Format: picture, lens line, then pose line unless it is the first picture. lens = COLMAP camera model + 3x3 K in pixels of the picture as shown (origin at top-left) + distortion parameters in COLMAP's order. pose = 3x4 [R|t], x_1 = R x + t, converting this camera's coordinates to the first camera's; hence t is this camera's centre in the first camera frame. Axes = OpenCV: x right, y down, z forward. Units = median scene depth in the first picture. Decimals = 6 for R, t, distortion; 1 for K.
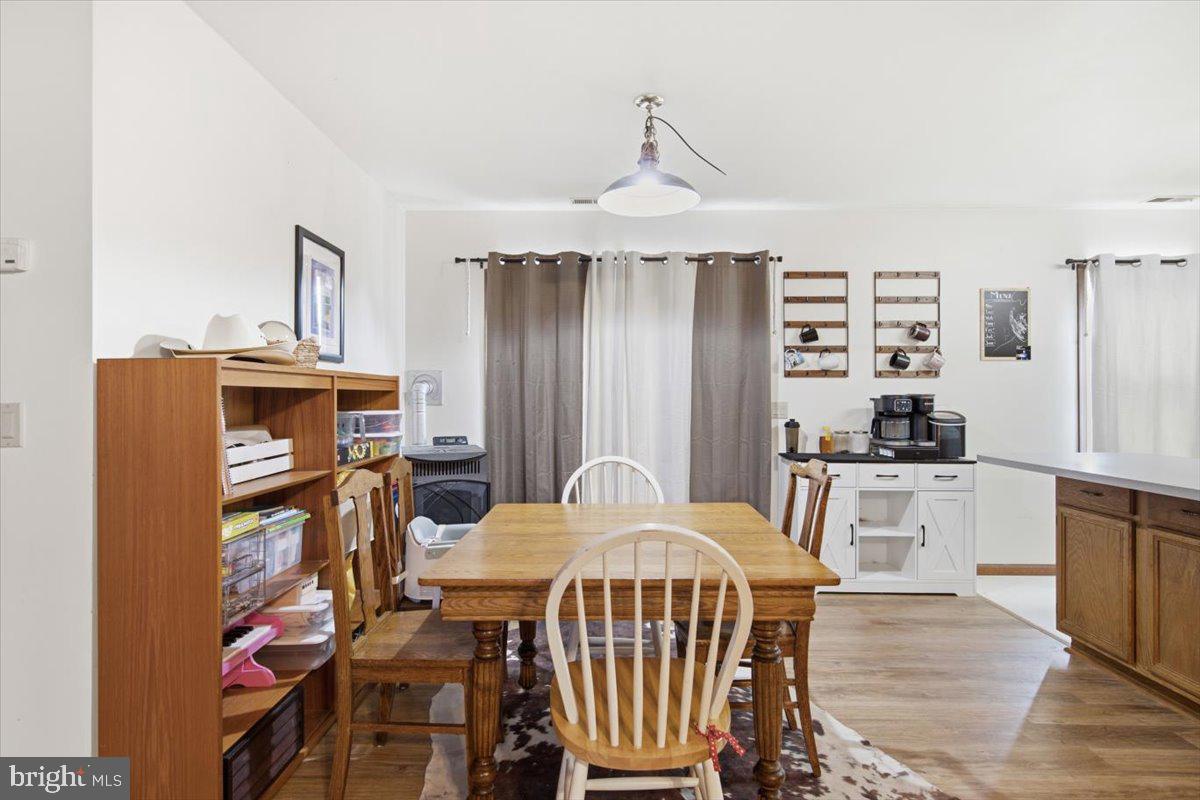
lens RADIAL K [[593.2, 0, 598.5], [0, 593.2, 392.4], [0, 0, 1]] dist [0.004889, -0.000105]
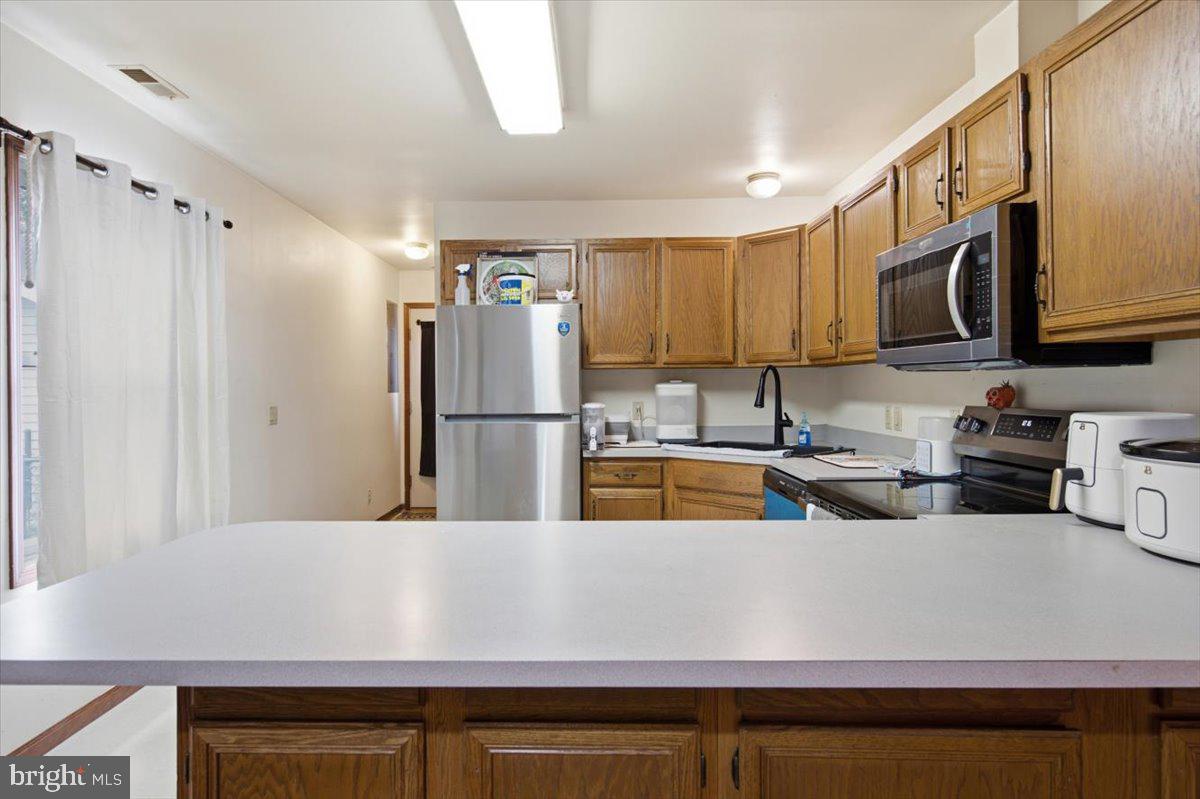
lens RADIAL K [[682.6, 0, 573.8], [0, 682.6, 389.2], [0, 0, 1]] dist [0.003327, -0.000195]
pose [[0.014430, -0.003251, 0.999891, 0.255059], [0.000864, 0.999994, 0.003239, -0.011092], [-0.999896, 0.000817, 0.014433, 0.538292]]
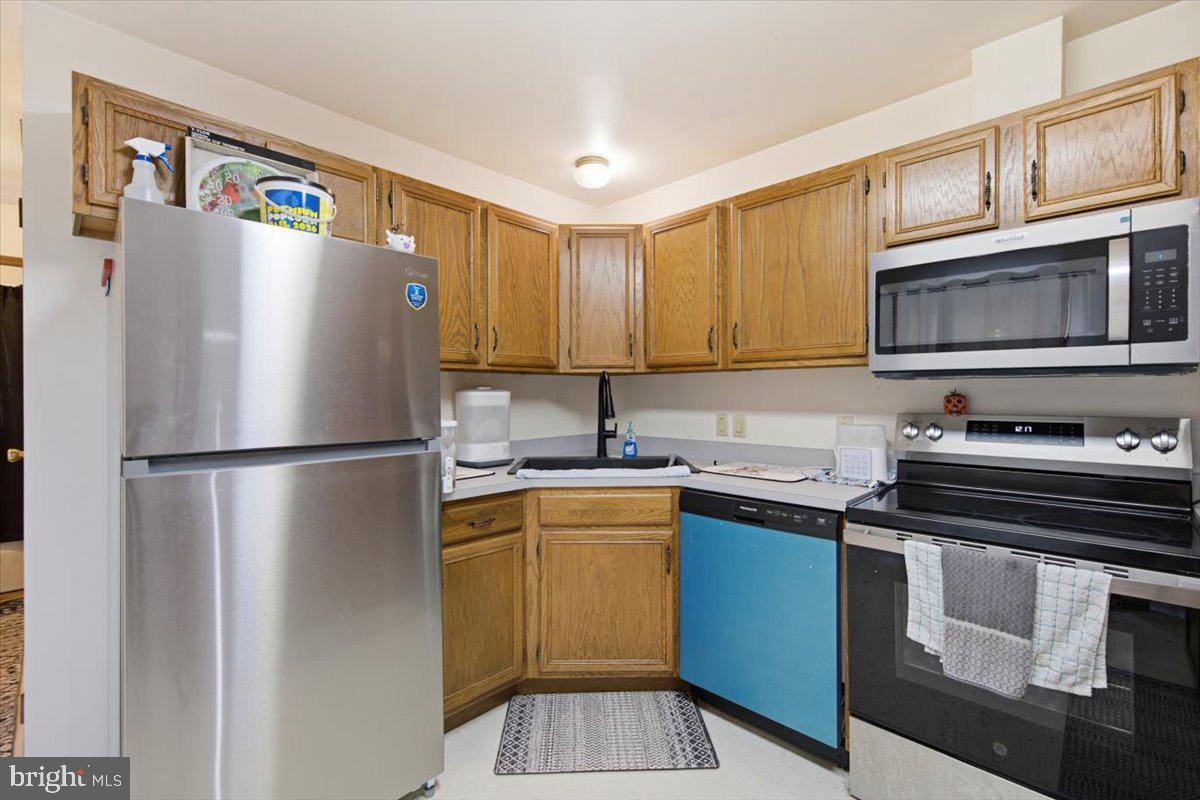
lens RADIAL K [[512.3, 0, 597.3], [0, 512.3, 394.6], [0, 0, 1]] dist [0.010582, -0.008920]
pose [[-0.718711, 0.003833, 0.695298, 0.786407], [-0.001246, 0.999976, -0.006800, -0.007319], [-0.695308, -0.005753, -0.718689, 0.759610]]
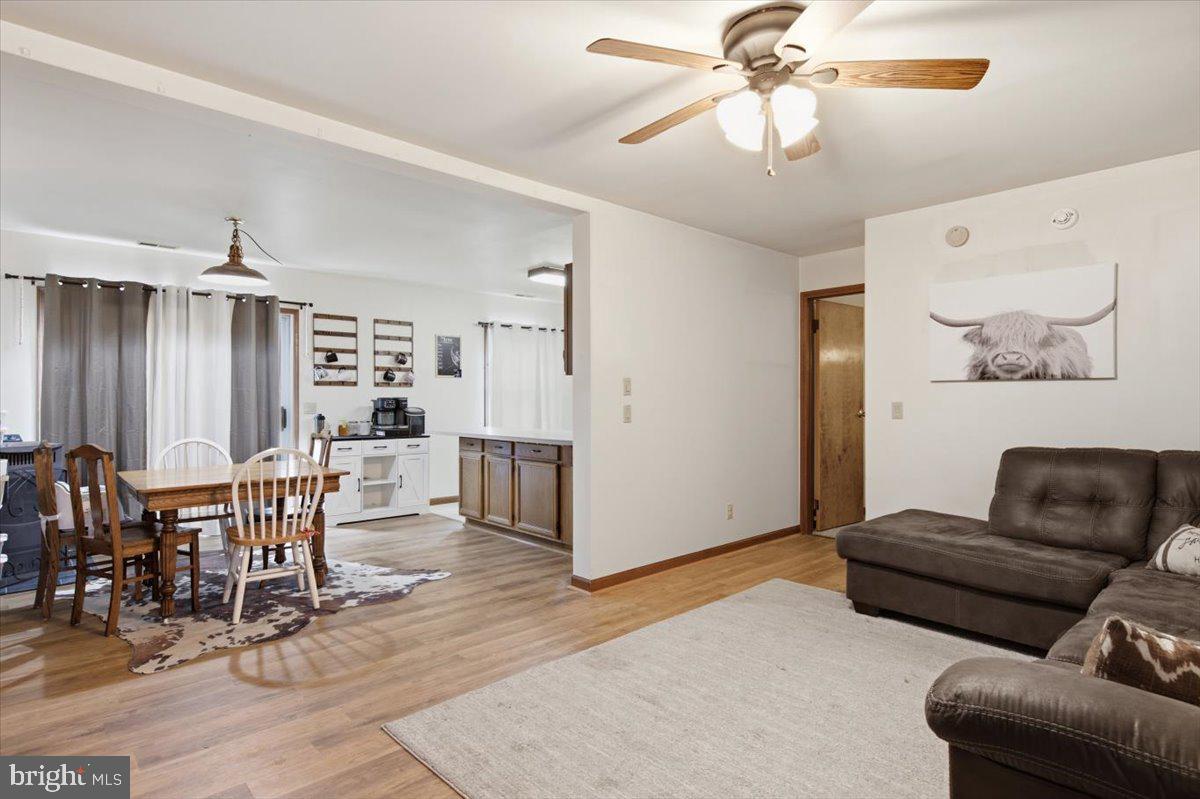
lens RADIAL K [[618.8, 0, 593.9], [0, 618.8, 401.1], [0, 0, 1]] dist [0.003066, 0.000703]
pose [[0.729484, -0.003833, 0.683987, -0.230654], [-0.003122, 0.999955, 0.008933, -0.003043], [-0.683990, -0.008652, 0.729440, -0.591969]]
